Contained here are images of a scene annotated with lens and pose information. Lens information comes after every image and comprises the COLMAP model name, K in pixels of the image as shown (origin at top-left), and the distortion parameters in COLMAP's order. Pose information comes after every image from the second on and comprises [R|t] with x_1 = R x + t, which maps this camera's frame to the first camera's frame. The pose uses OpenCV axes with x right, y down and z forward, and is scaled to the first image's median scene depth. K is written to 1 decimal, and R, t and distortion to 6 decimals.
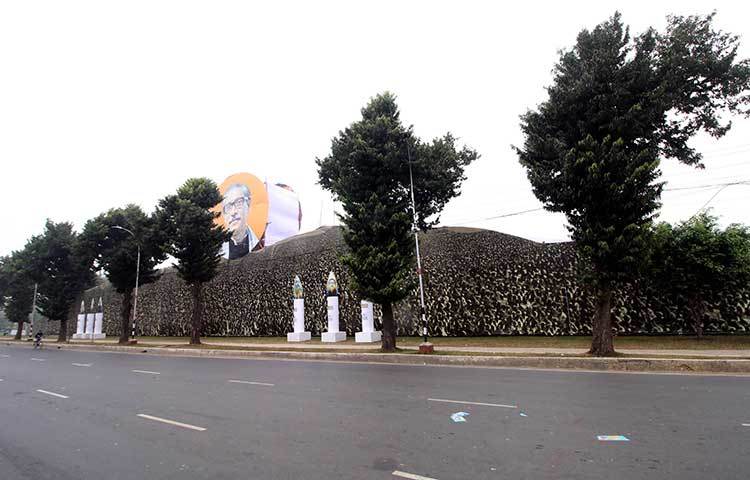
lens RADIAL K [[415.6, 0, 380.7], [0, 415.6, 235.8], [0, 0, 1]] dist [-0.011655, -0.008855]
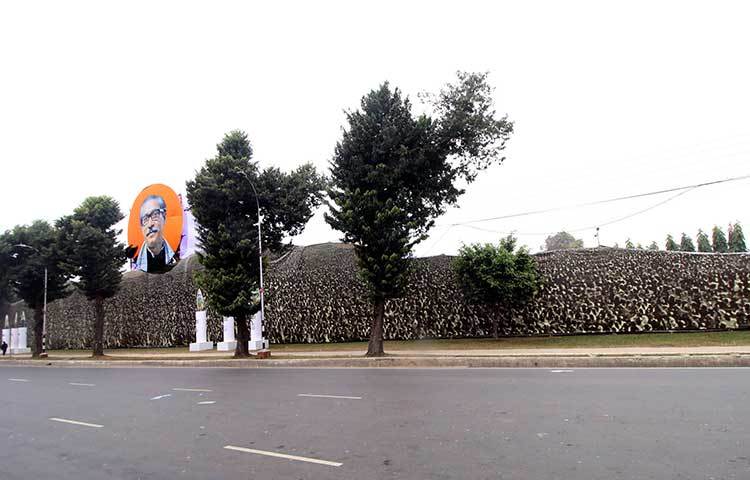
lens RADIAL K [[457.4, 0, 399.5], [0, 457.4, 264.3], [0, 0, 1]] dist [-0.005063, -0.011741]
pose [[0.997969, -0.018786, 0.060862, 0.258414], [0.014347, 0.997259, 0.072580, -0.048059], [-0.062058, -0.071560, 0.995504, -0.197218]]
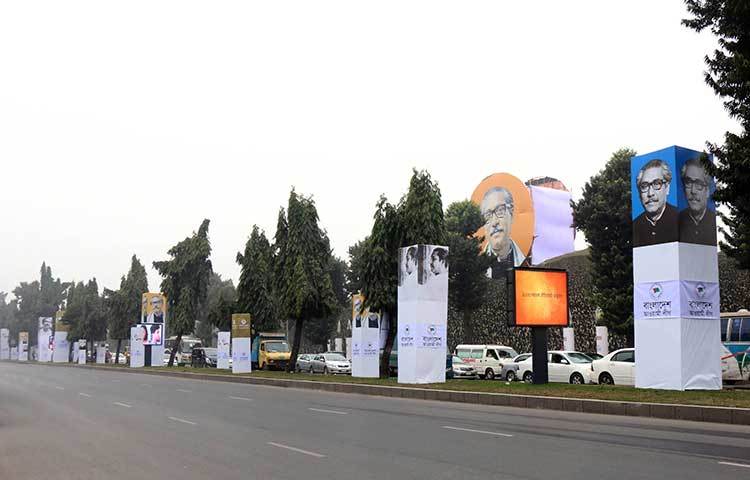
lens RADIAL K [[856.6, 0, 378.3], [0, 856.6, 245.0], [0, 0, 1]] dist [-0.063848, 0.000000]
pose [[0.894204, -0.025793, -0.446916, 0.308125], [0.056592, 0.996843, 0.055699, -0.179950], [0.444068, -0.075098, 0.892840, -0.970782]]
